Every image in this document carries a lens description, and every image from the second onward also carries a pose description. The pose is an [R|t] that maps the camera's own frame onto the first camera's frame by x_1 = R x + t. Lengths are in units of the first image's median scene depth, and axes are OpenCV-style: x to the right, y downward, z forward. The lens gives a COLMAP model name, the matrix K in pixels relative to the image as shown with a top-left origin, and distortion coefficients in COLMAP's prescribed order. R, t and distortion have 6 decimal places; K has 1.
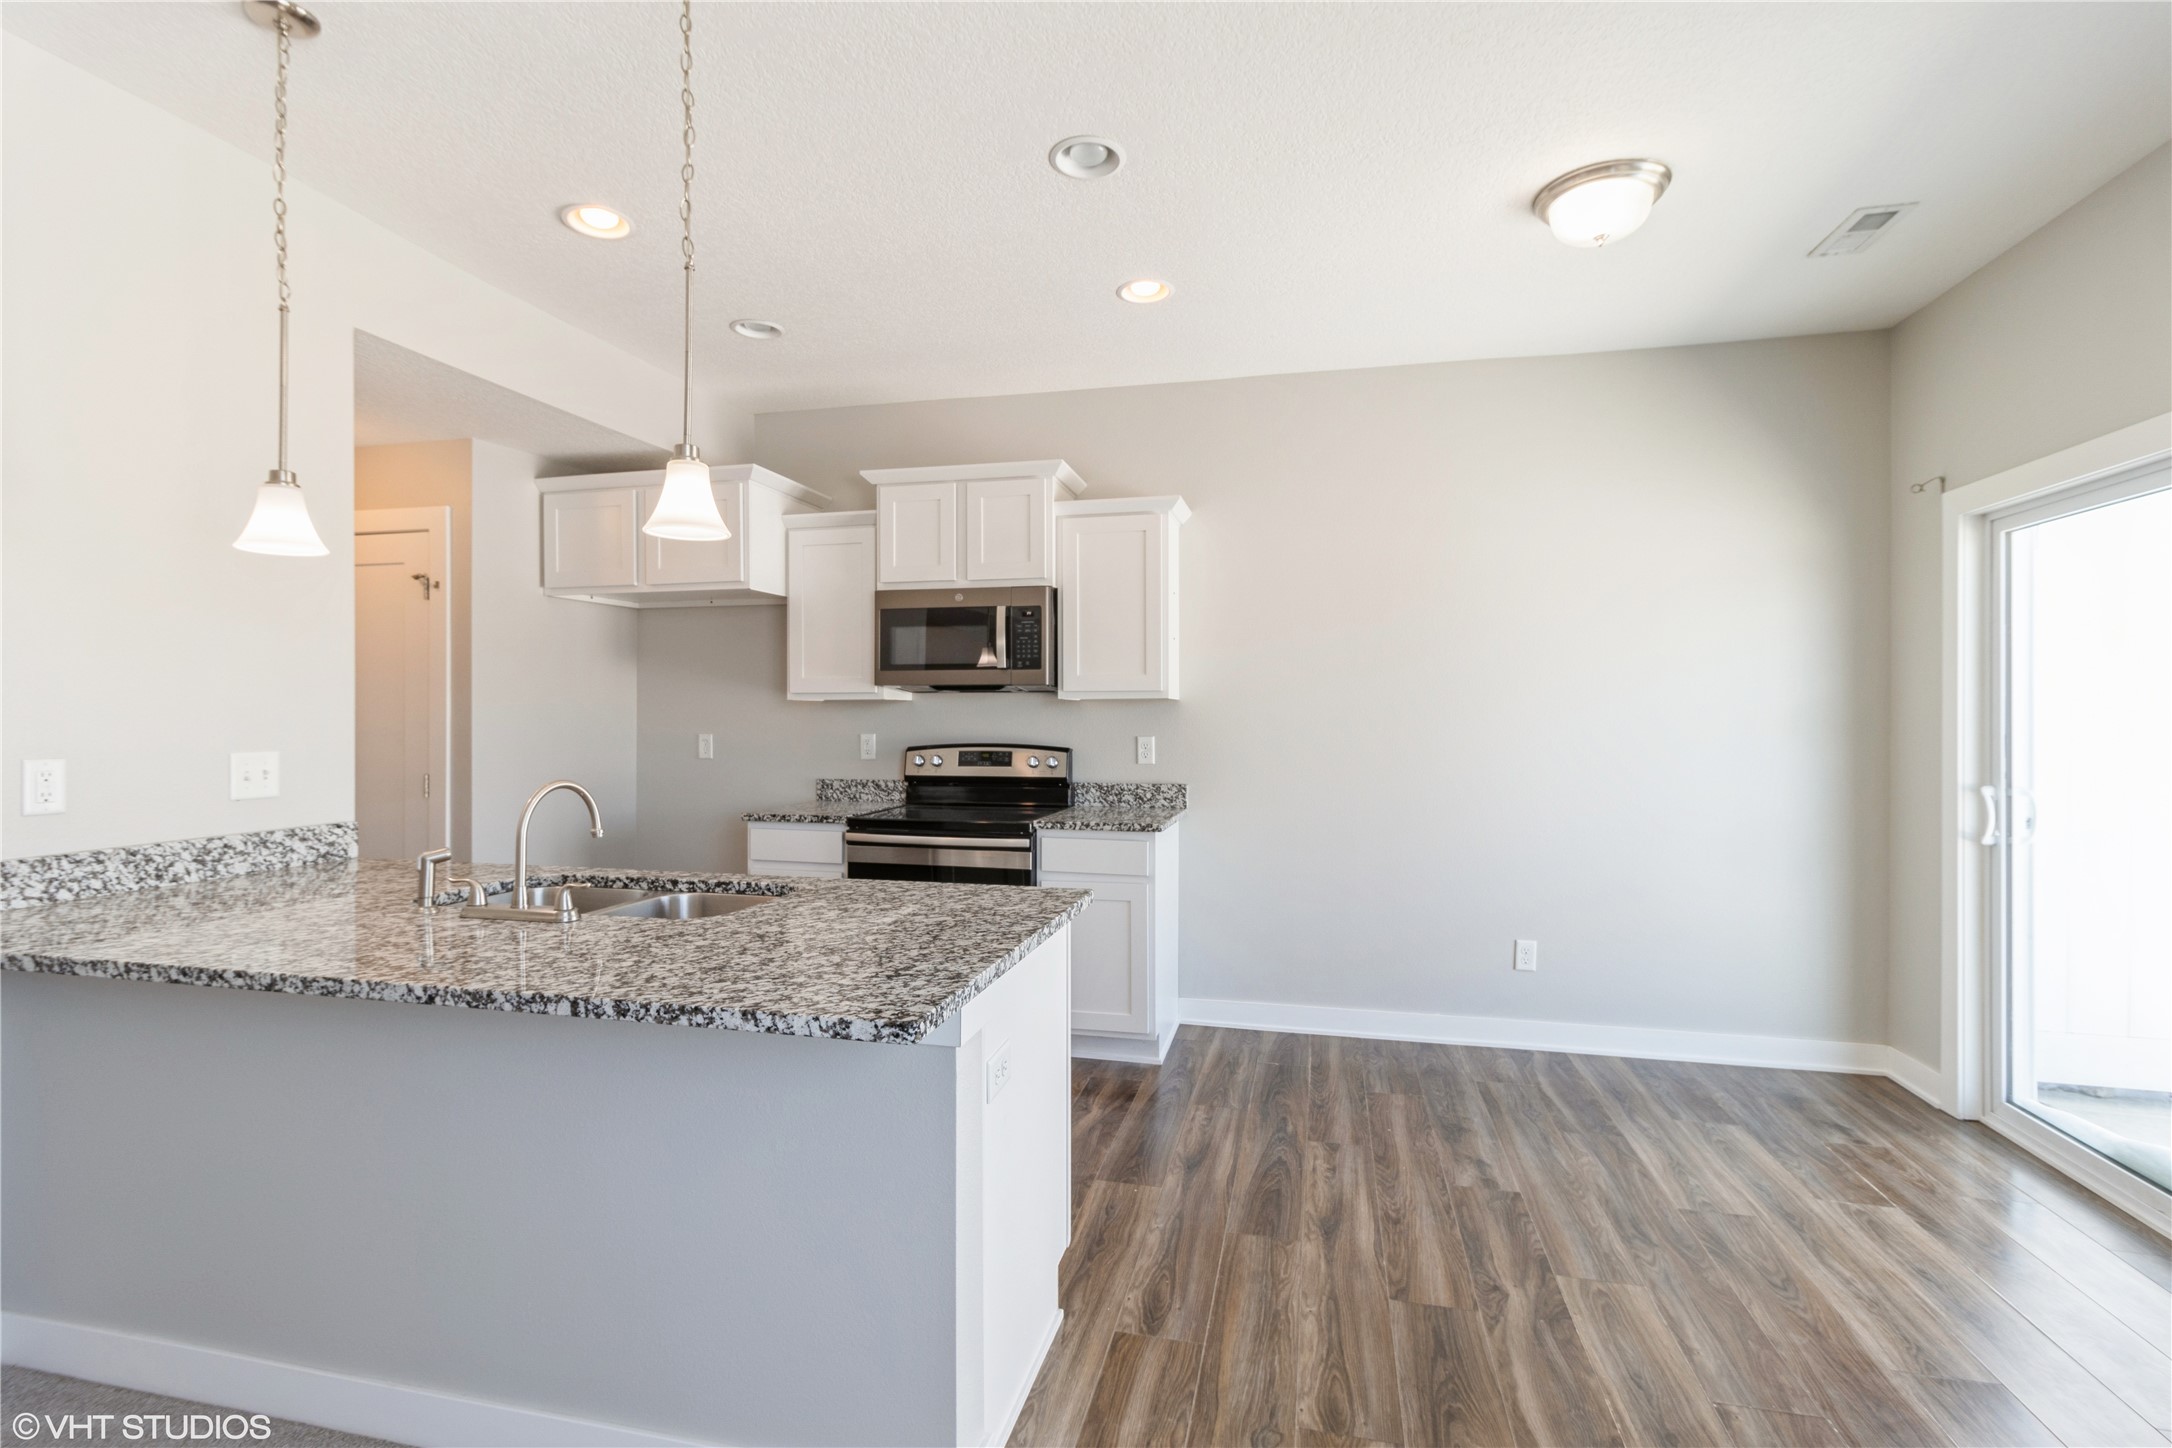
lens RADIAL K [[1009.0, 0, 1092.0], [0, 1009.0, 715.3], [0, 0, 1]] dist [-0.002432, 0.001637]
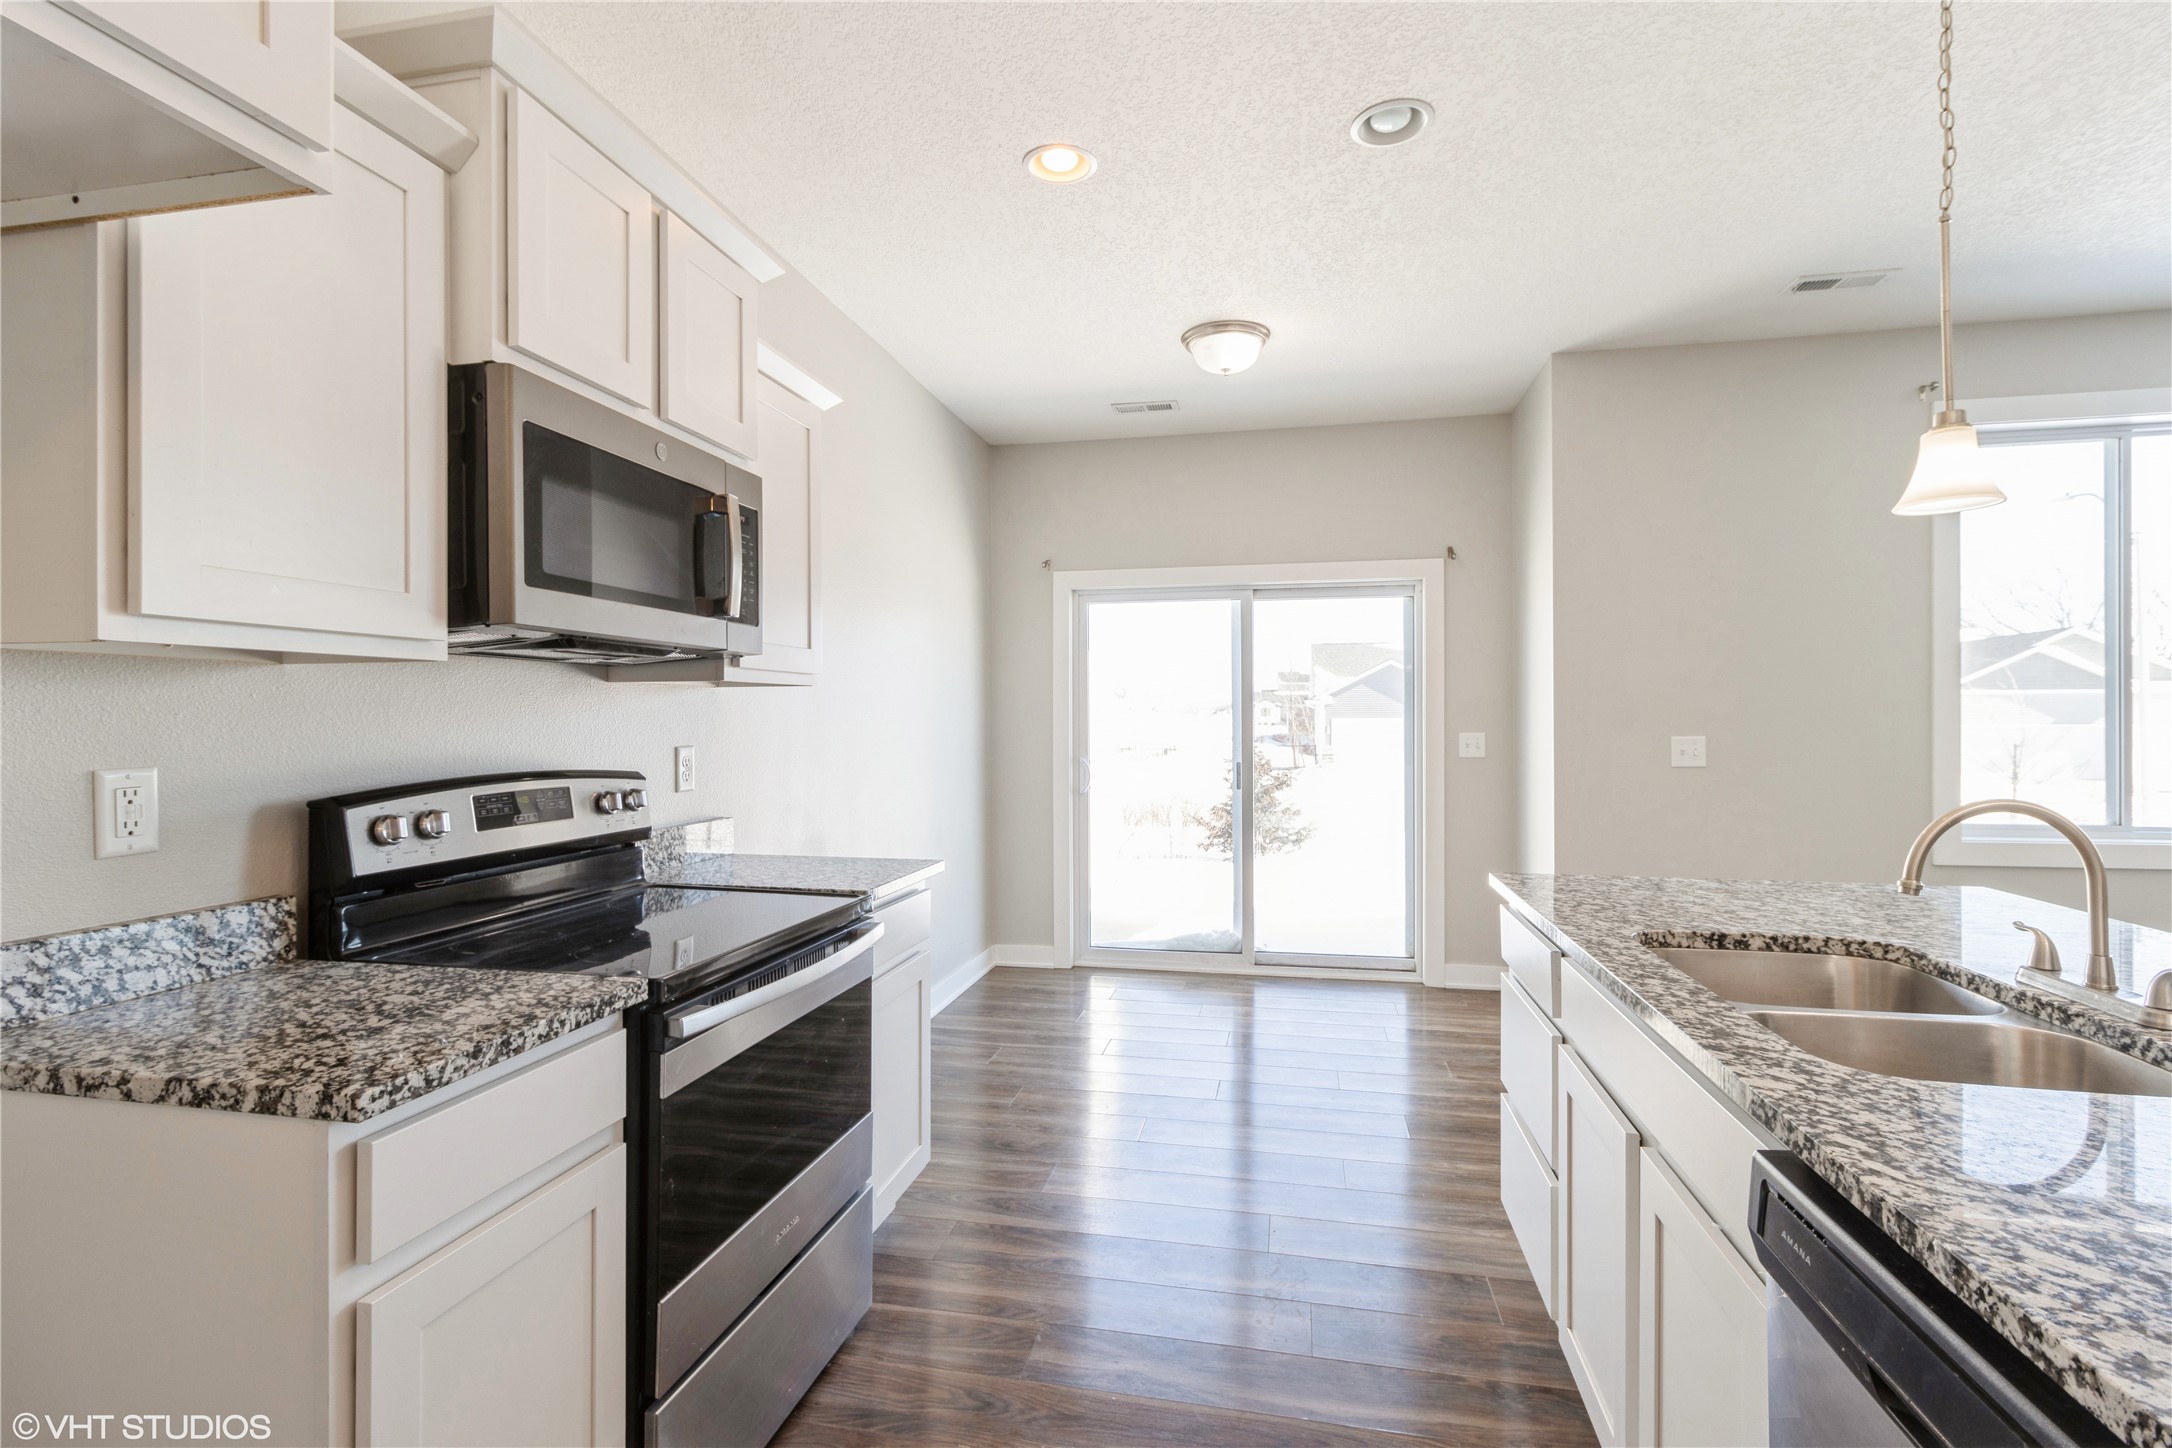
lens RADIAL K [[1009.0, 0, 1062.7], [0, 1009.0, 712.5], [0, 0, 1]] dist [-0.002432, 0.001637]
pose [[0.000113, 0.005873, 0.999983, -0.601724], [0.004745, 0.999971, -0.005874, 0.005278], [-0.999989, 0.004745, 0.000086, 0.831512]]
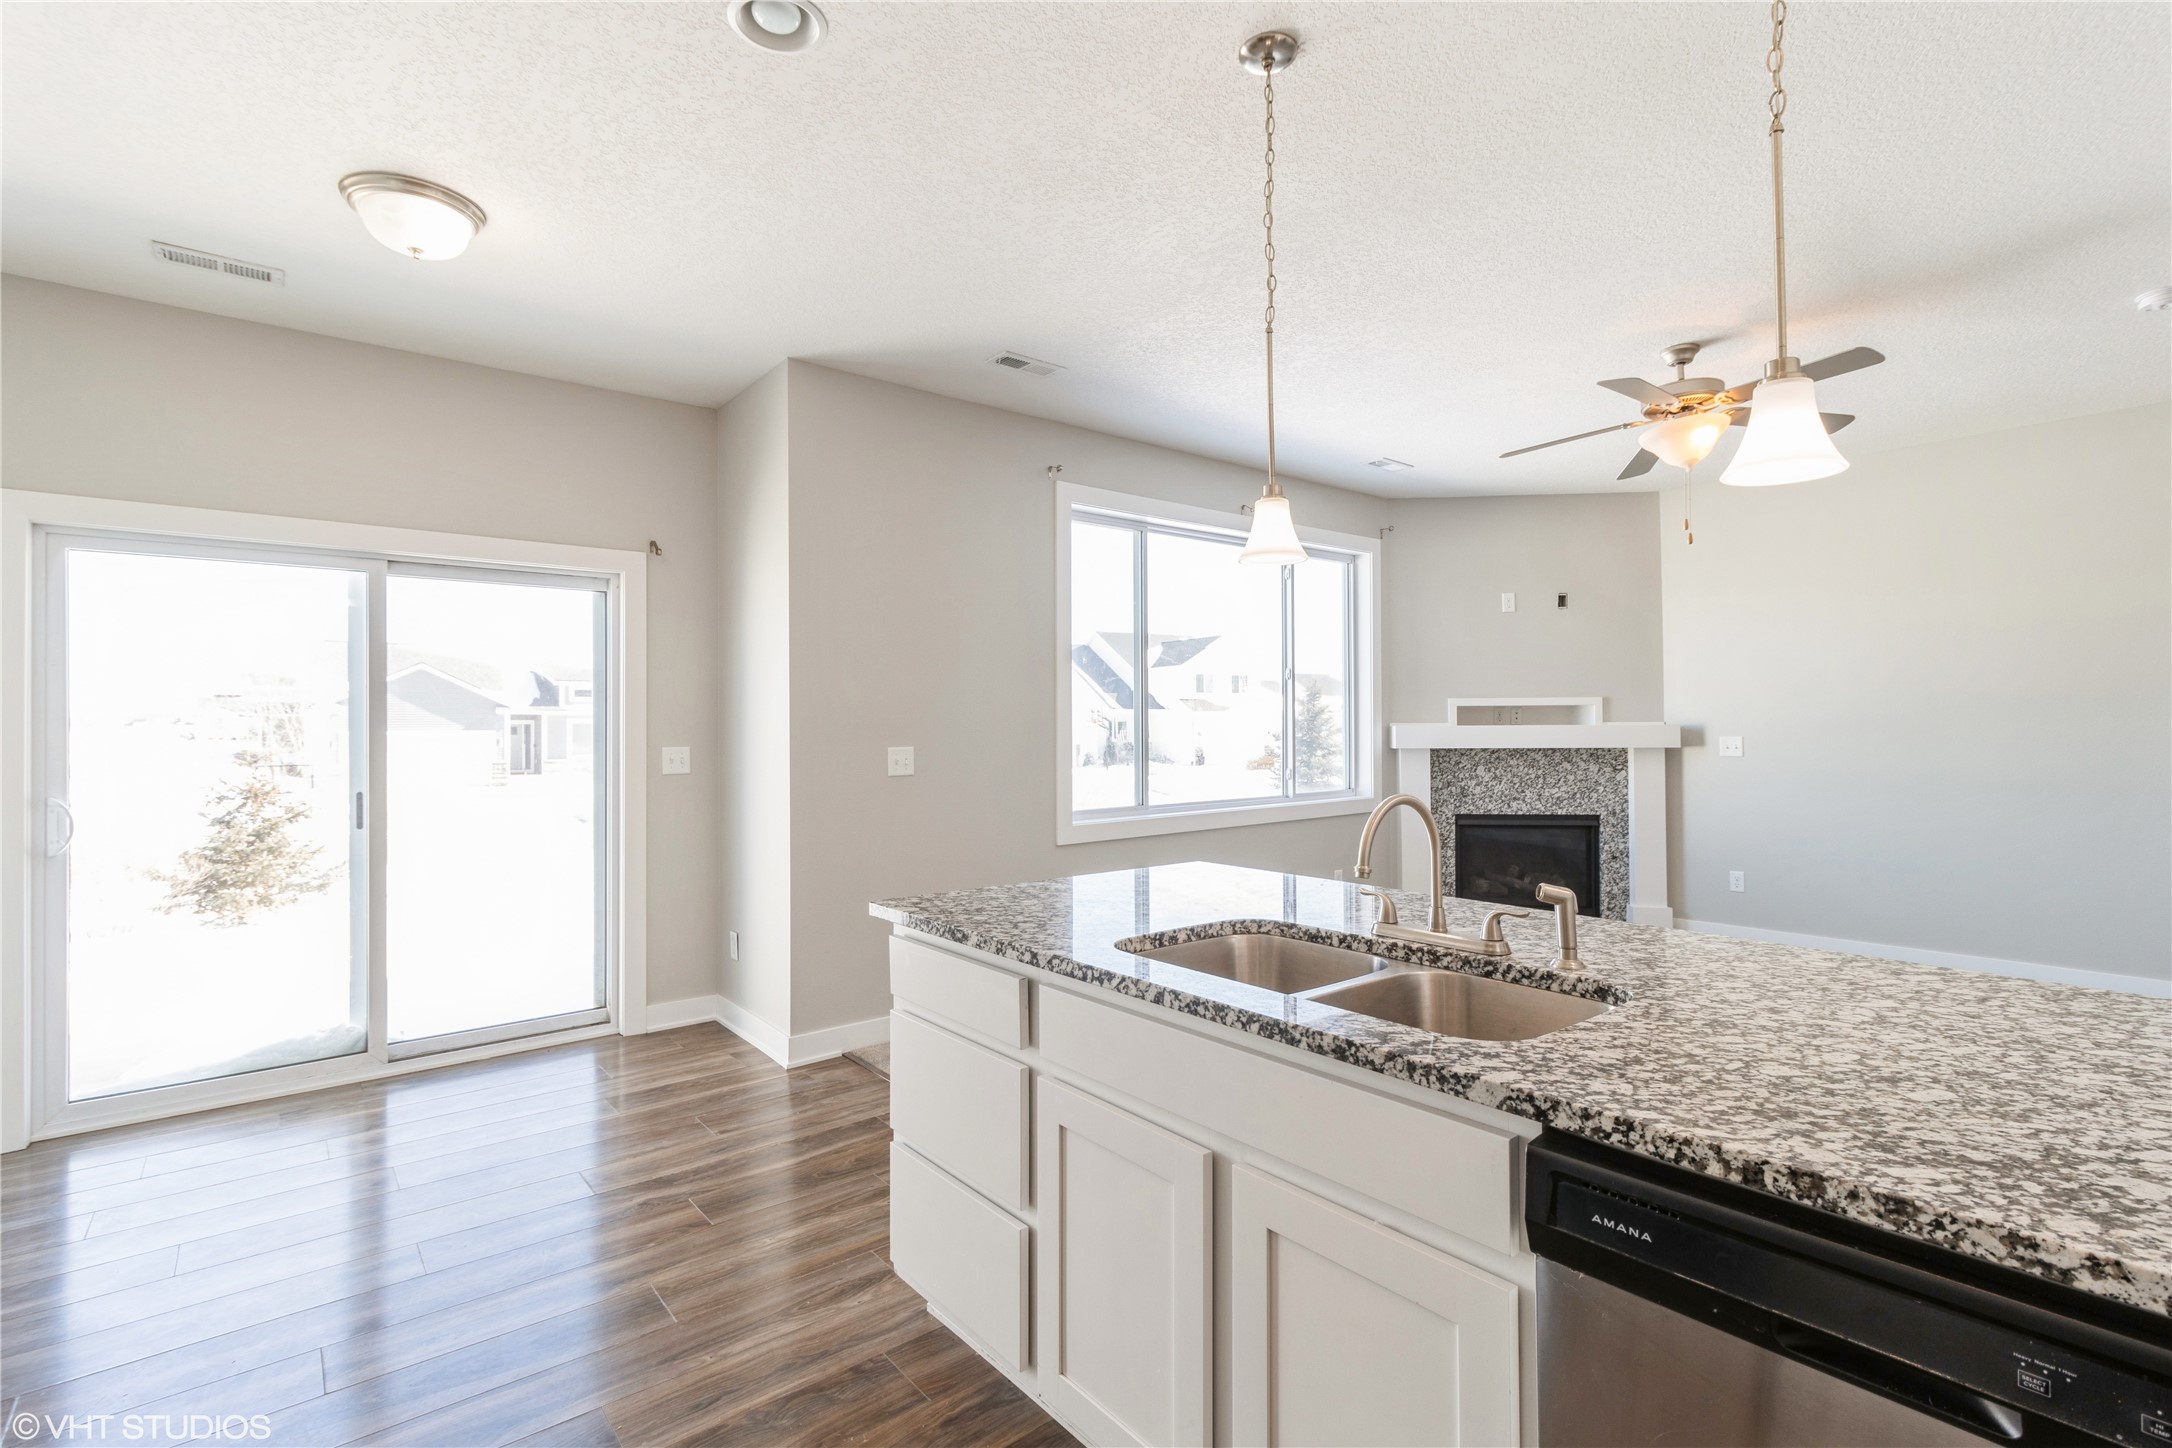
lens RADIAL K [[1009.0, 0, 1097.5], [0, 1009.0, 717.1], [0, 0, 1]] dist [-0.002432, 0.001637]
pose [[-0.787024, 0.010018, 0.616841, -0.439109], [0.006558, 0.999948, -0.007872, 0.003567], [-0.616887, -0.002150, -0.787049, 0.927415]]
